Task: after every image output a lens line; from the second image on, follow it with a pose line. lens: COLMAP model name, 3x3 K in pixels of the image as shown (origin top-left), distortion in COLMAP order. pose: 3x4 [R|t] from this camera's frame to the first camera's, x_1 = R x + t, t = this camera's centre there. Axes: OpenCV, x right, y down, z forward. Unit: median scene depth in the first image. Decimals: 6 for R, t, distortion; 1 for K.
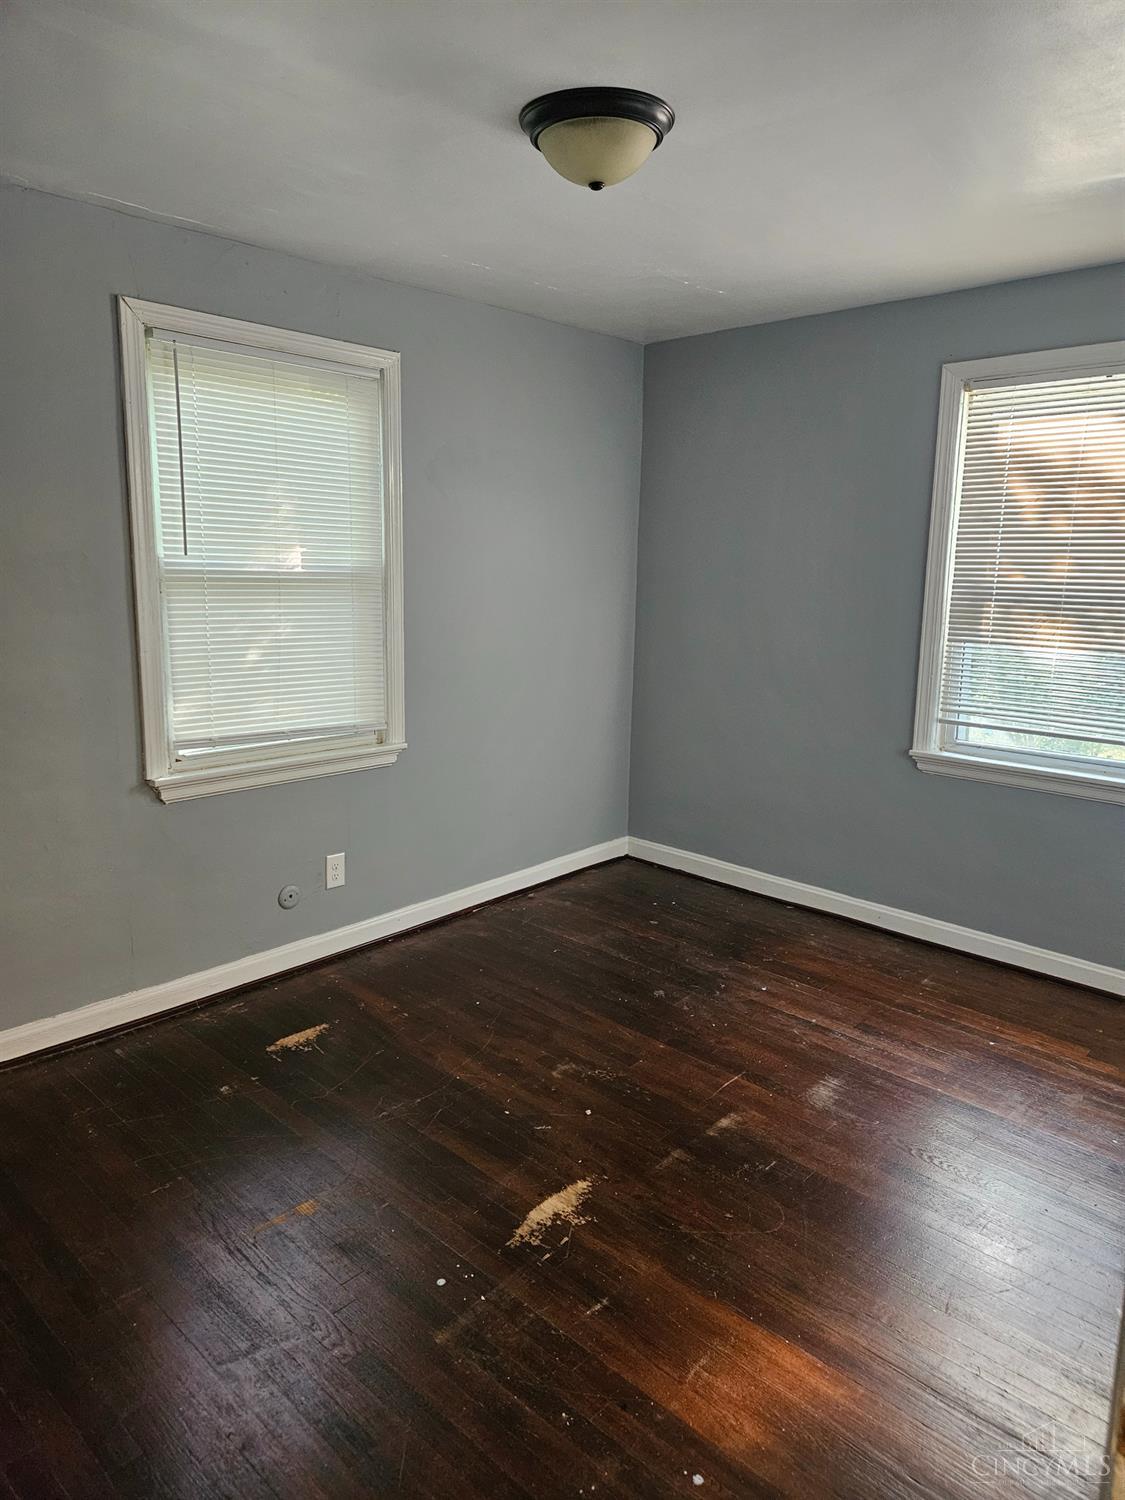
lens RADIAL K [[991.5, 0, 560.9], [0, 991.5, 749.2], [0, 0, 1]] dist [0.000808, -0.000342]
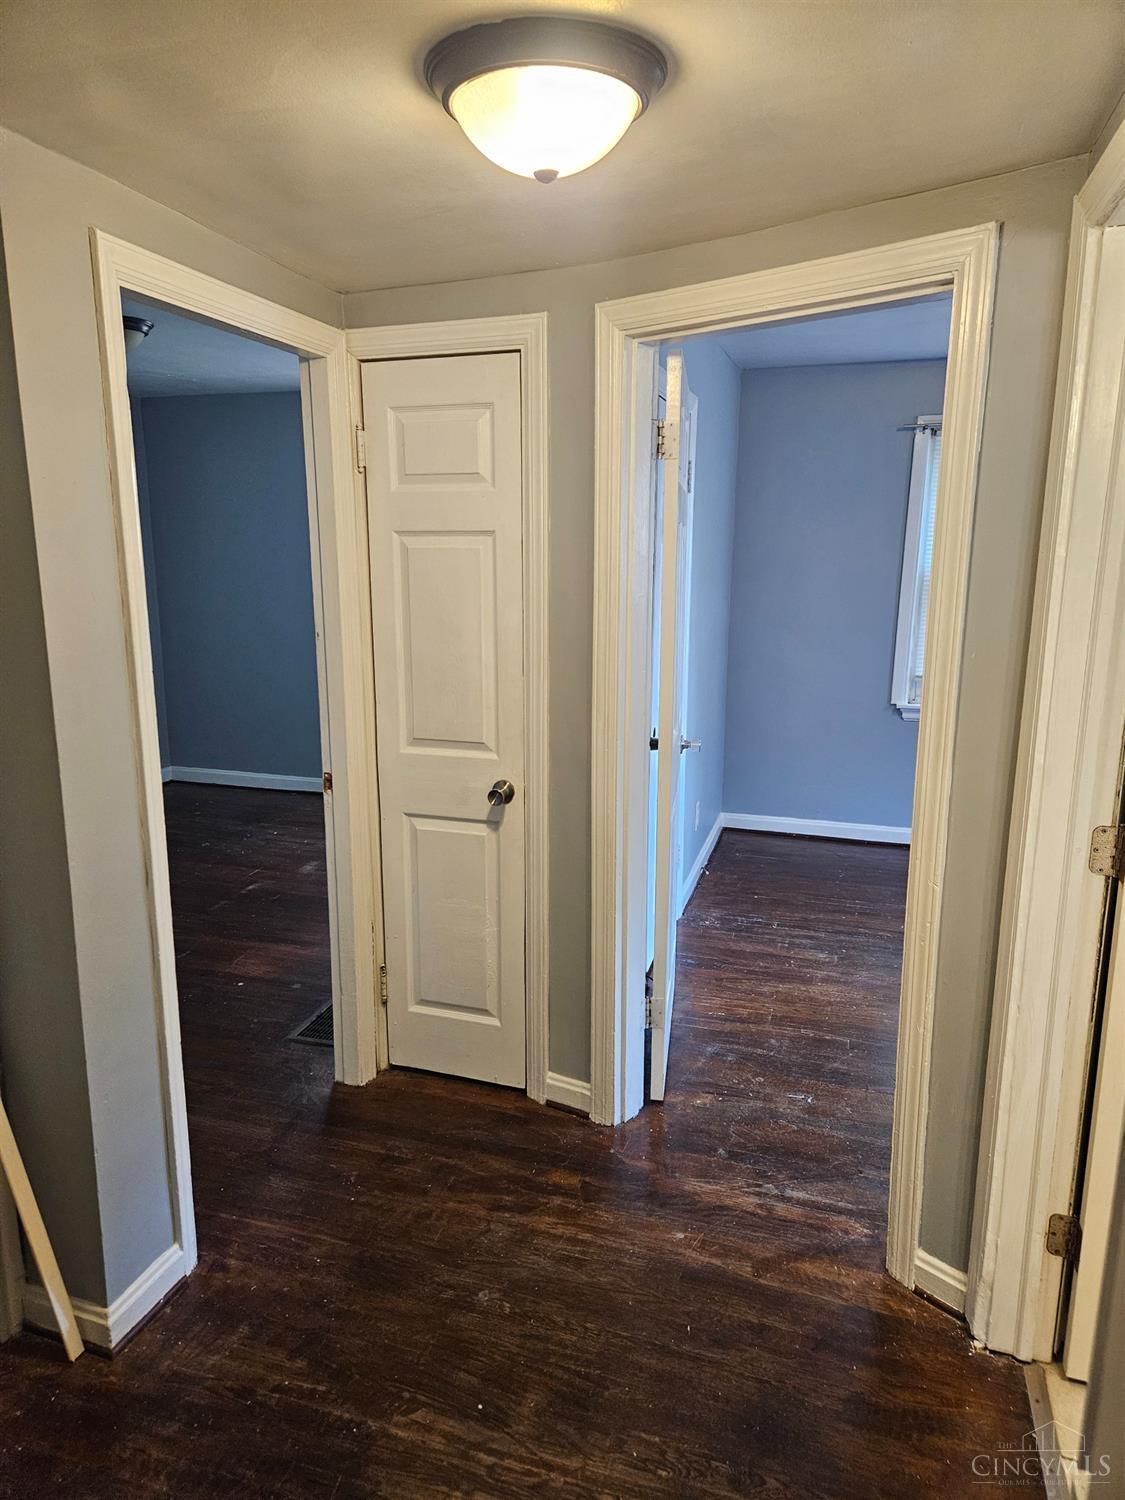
lens RADIAL K [[991.5, 0, 559.5], [0, 991.5, 754.6], [0, 0, 1]] dist [0.000808, -0.000342]
pose [[0.895017, -0.110846, 0.432040, -0.071860], [0.102472, 0.993819, 0.042697, 0.119142], [-0.434102, 0.006057, 0.900843, -0.760683]]
